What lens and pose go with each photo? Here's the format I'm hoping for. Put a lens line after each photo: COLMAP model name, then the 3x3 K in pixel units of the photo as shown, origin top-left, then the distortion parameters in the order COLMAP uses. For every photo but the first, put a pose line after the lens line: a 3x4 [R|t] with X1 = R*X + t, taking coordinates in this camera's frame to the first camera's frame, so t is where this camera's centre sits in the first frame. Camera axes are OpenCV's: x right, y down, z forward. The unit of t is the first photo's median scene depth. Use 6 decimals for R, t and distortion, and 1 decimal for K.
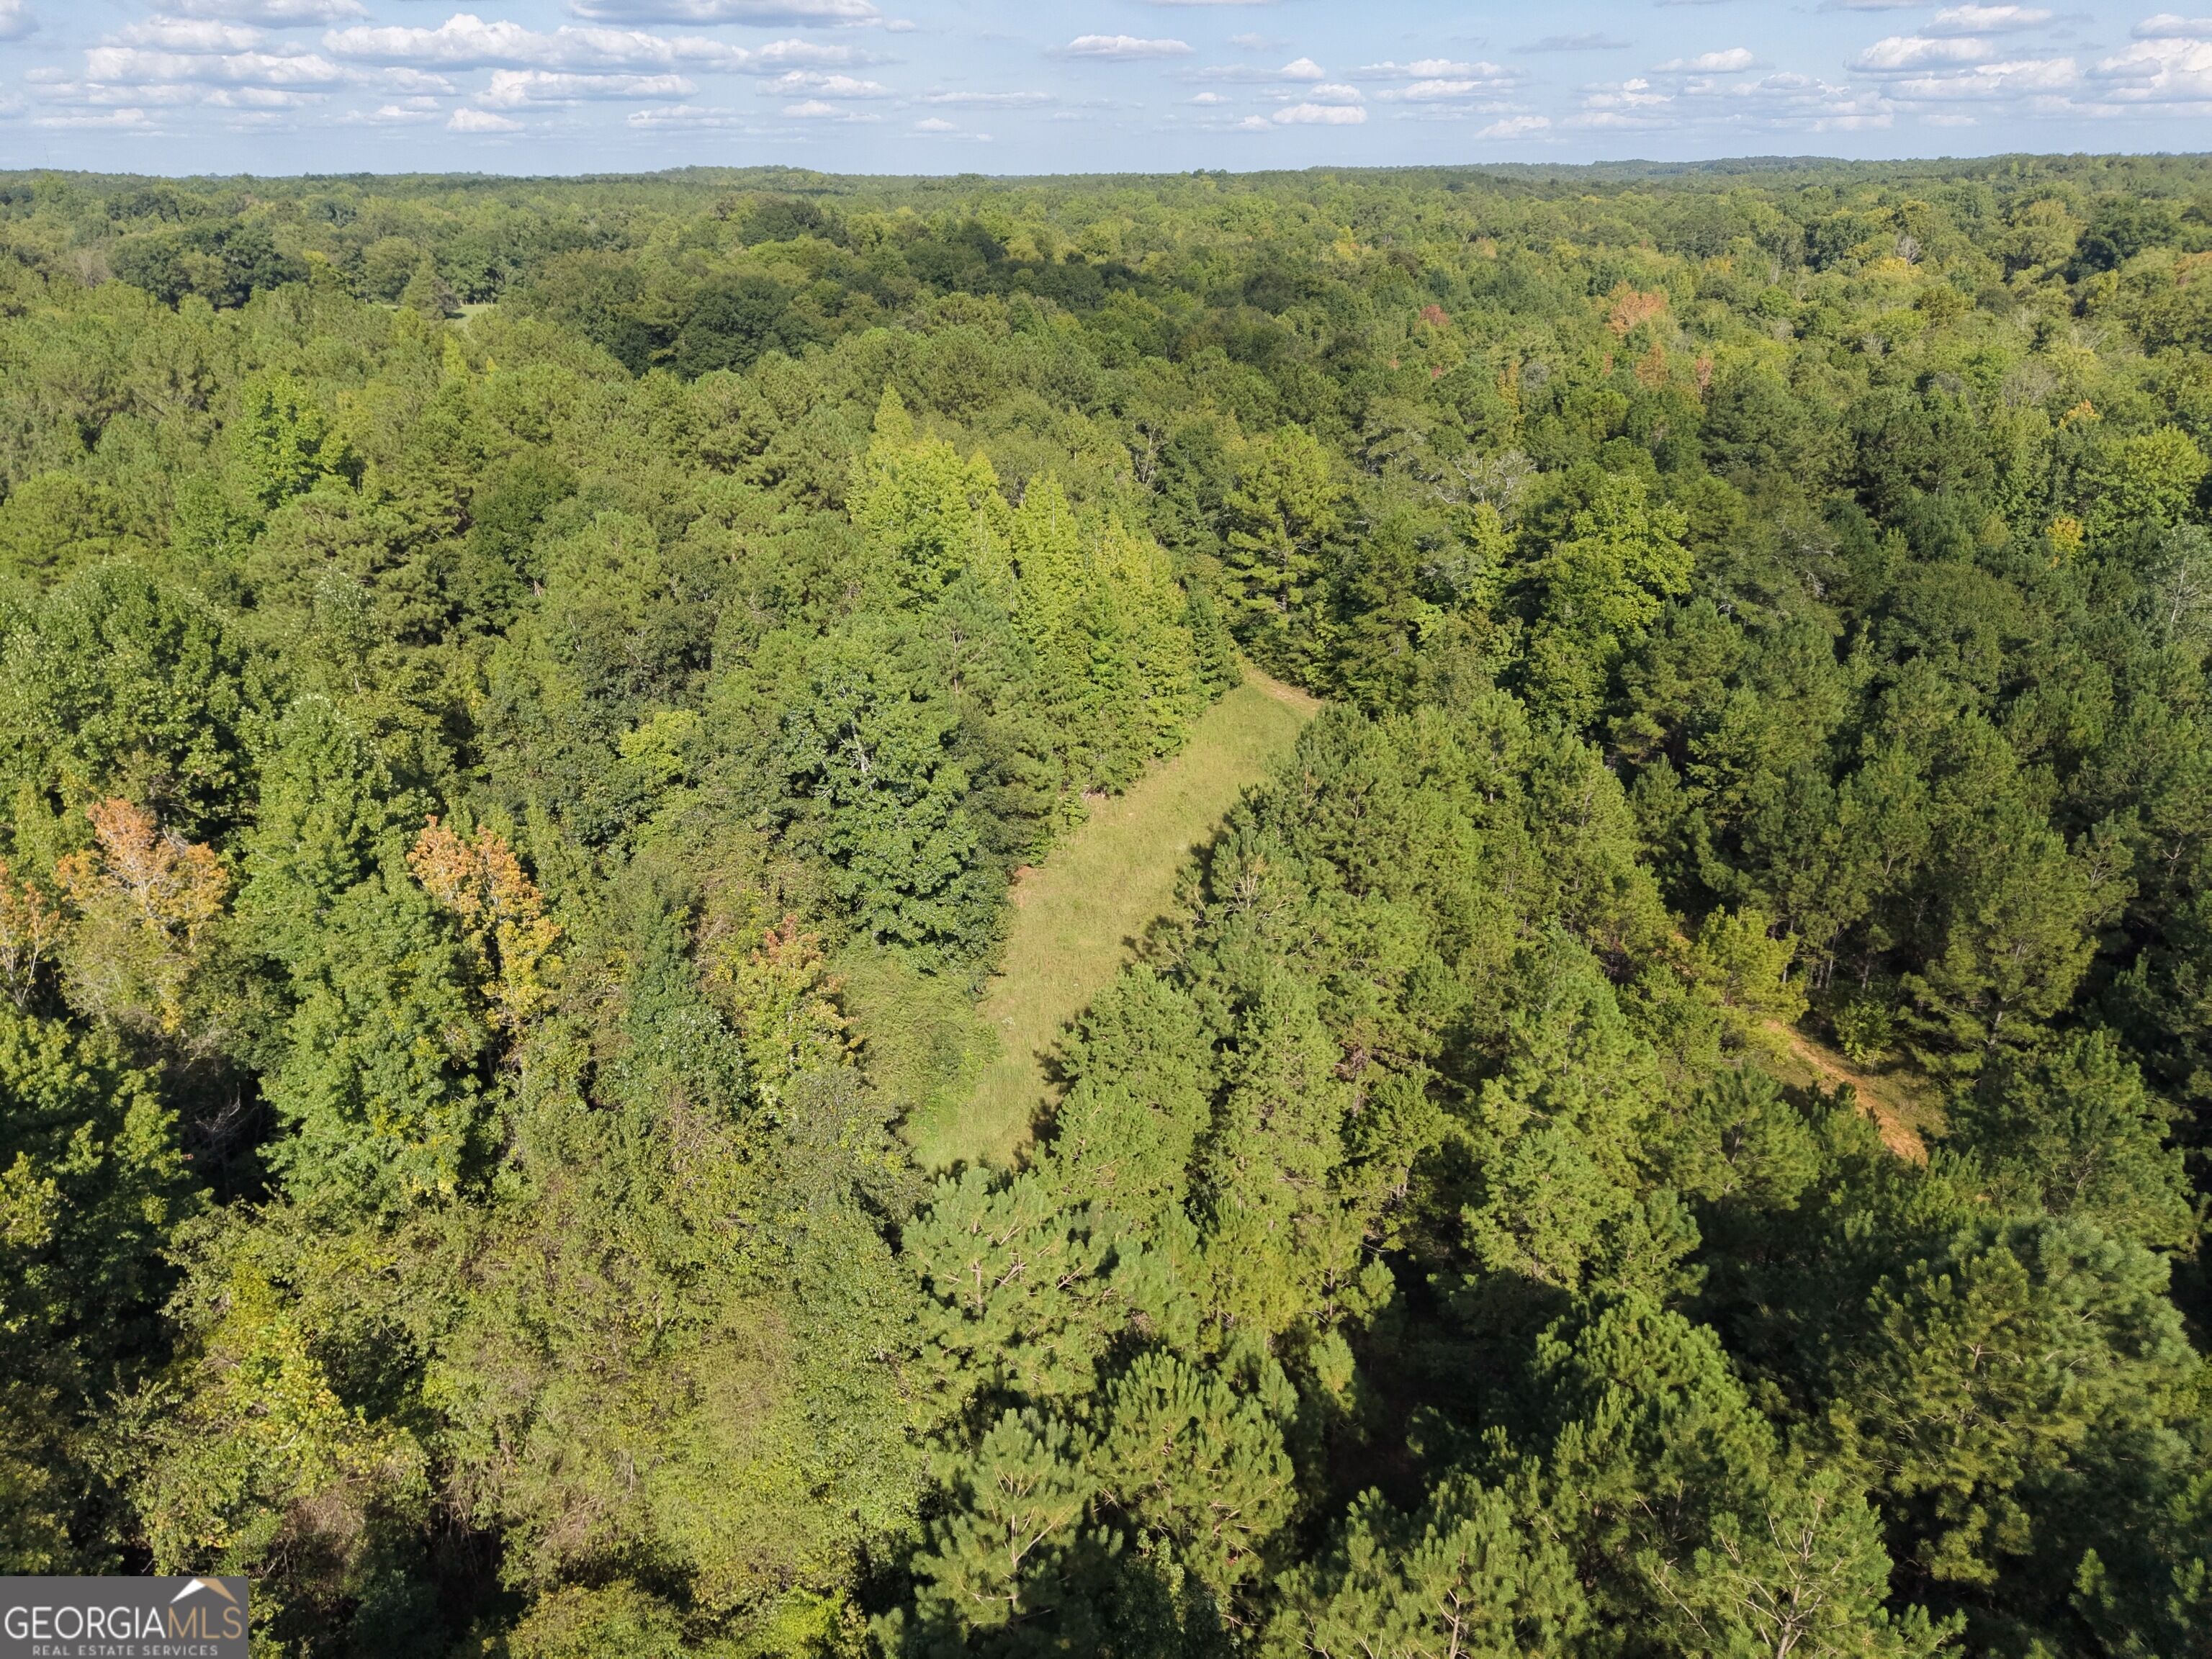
lens RADIAL K [[1446.4, 0, 1106.0], [0, 1446.4, 829.5], [0, 0, 1]] dist [-0.005390, -0.000230]
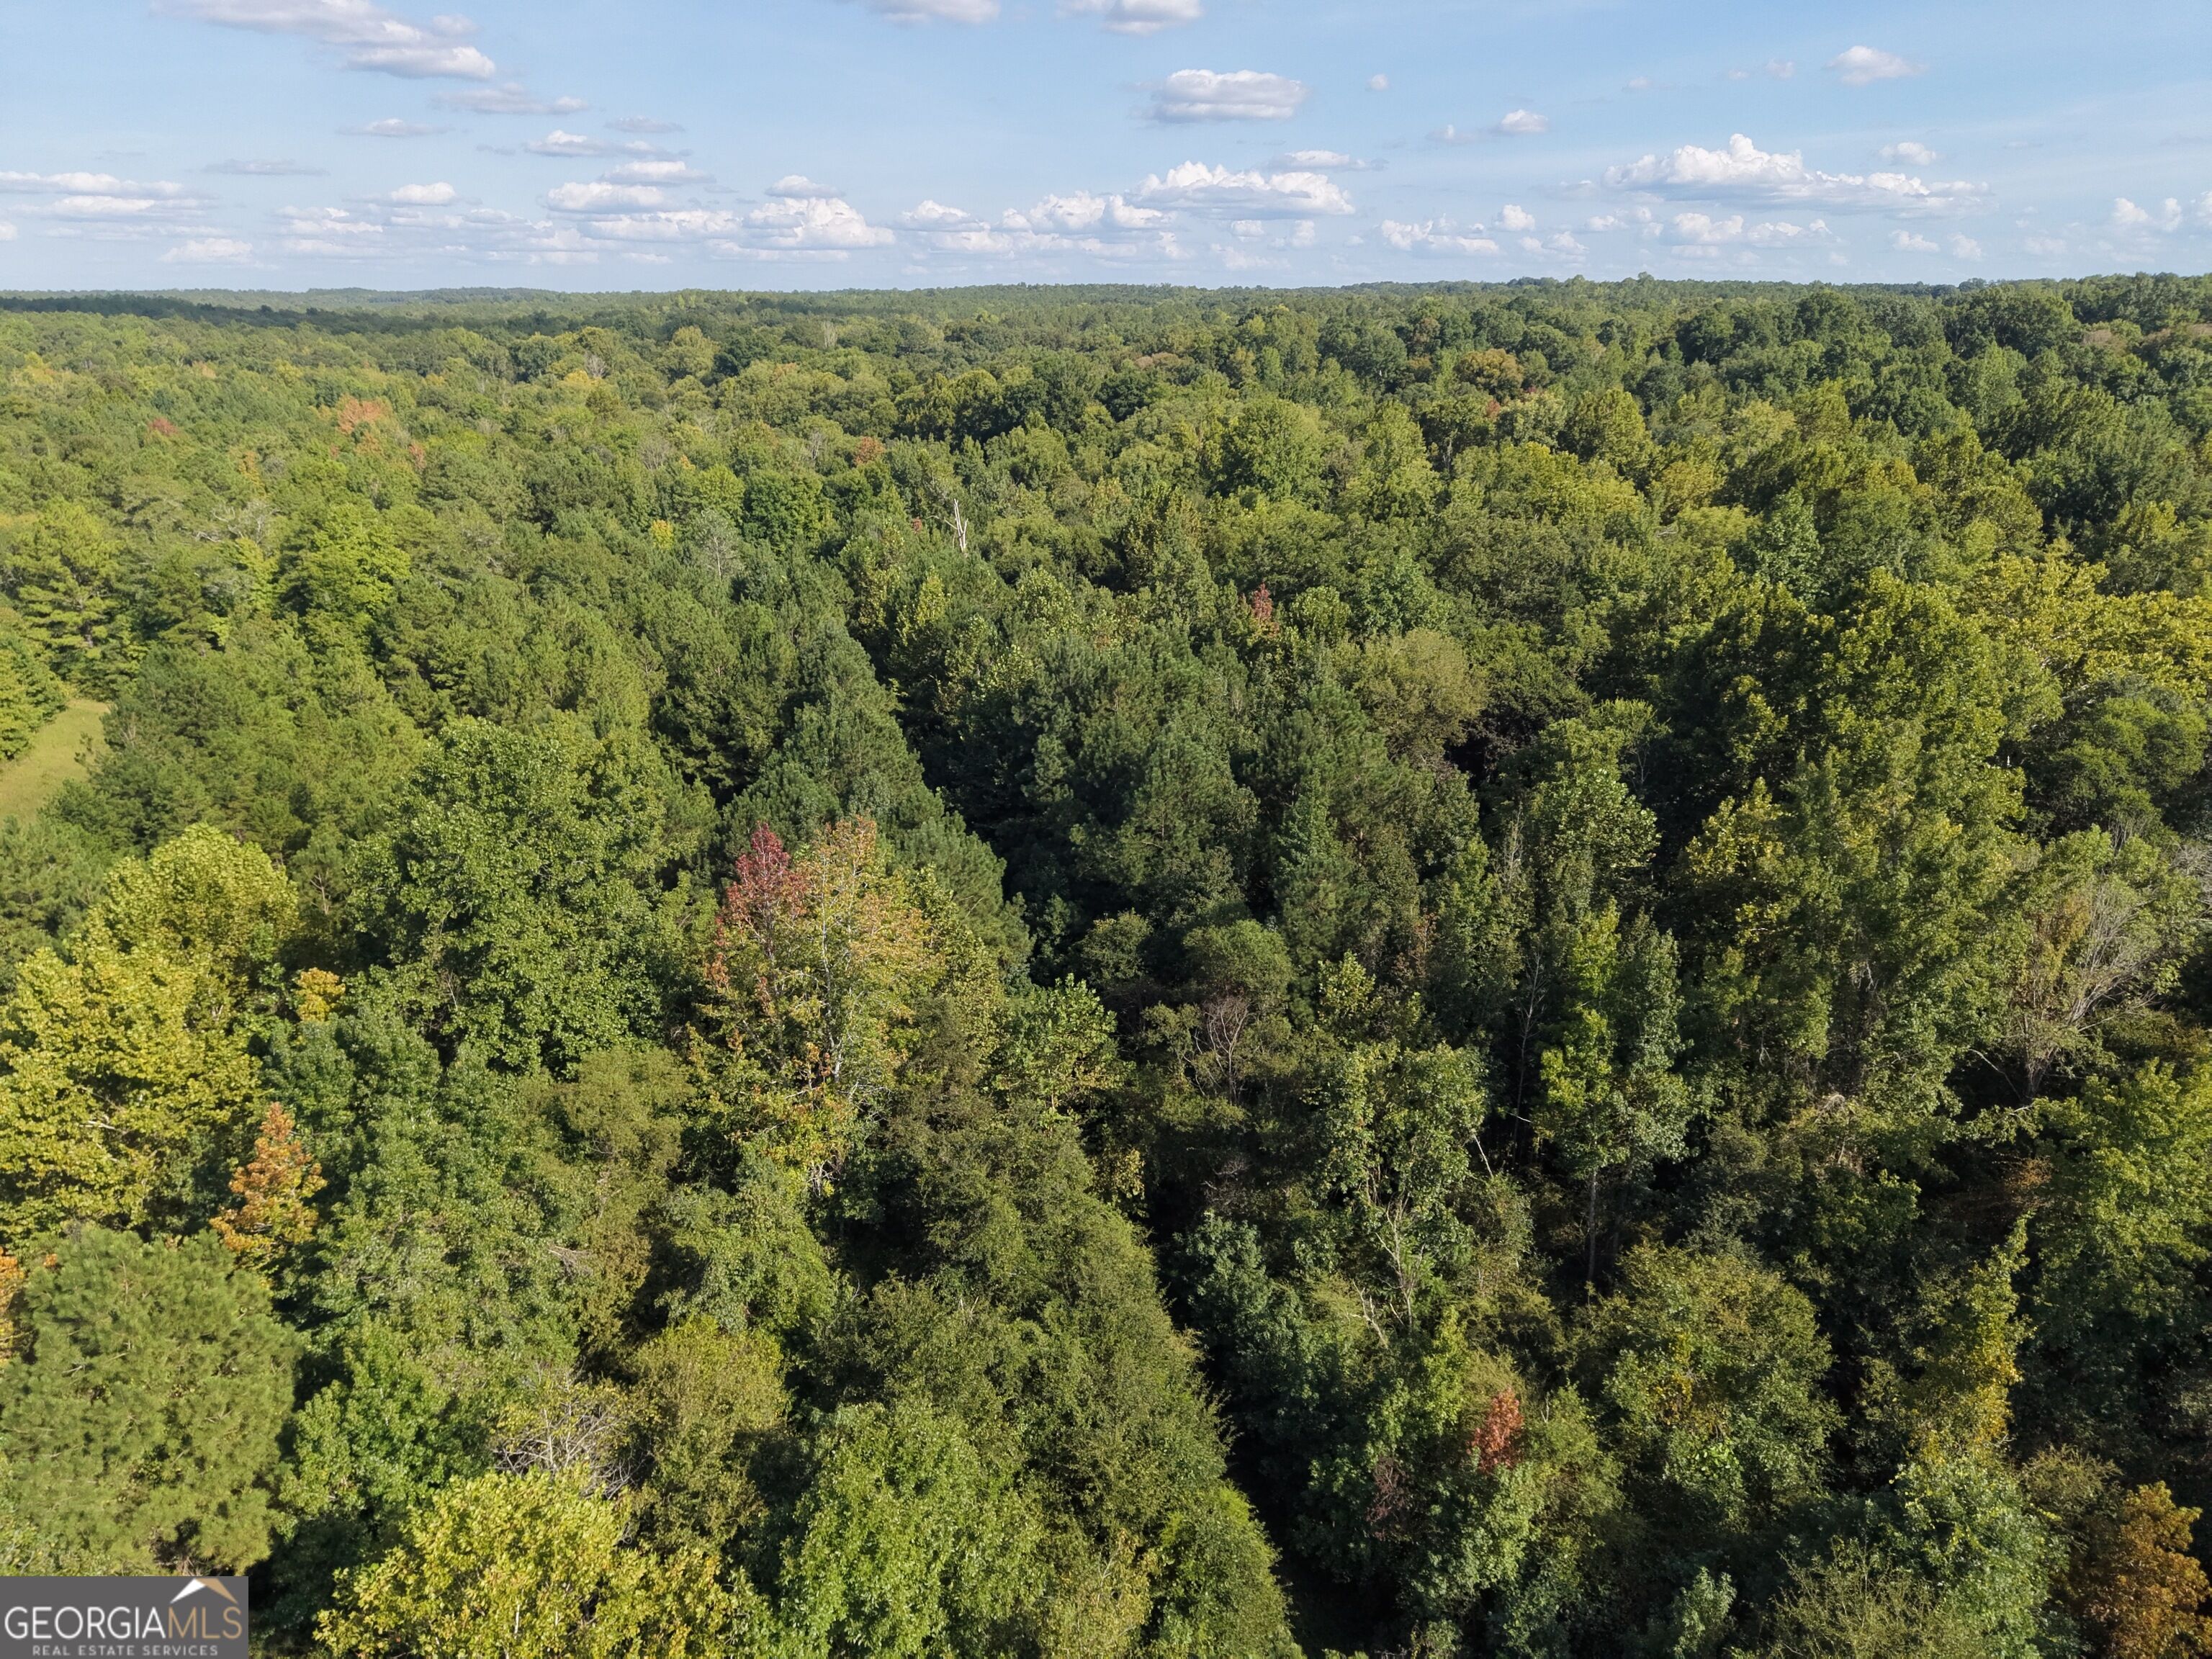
lens RADIAL K [[1446.4, 0, 1106.0], [0, 1446.4, 829.5], [0, 0, 1]] dist [-0.005390, -0.000230]
pose [[0.715112, -0.224683, 0.661915, -0.109203], [0.274756, 0.961065, 0.029390, 0.202900], [-0.642747, 0.160848, 0.749002, -0.455120]]
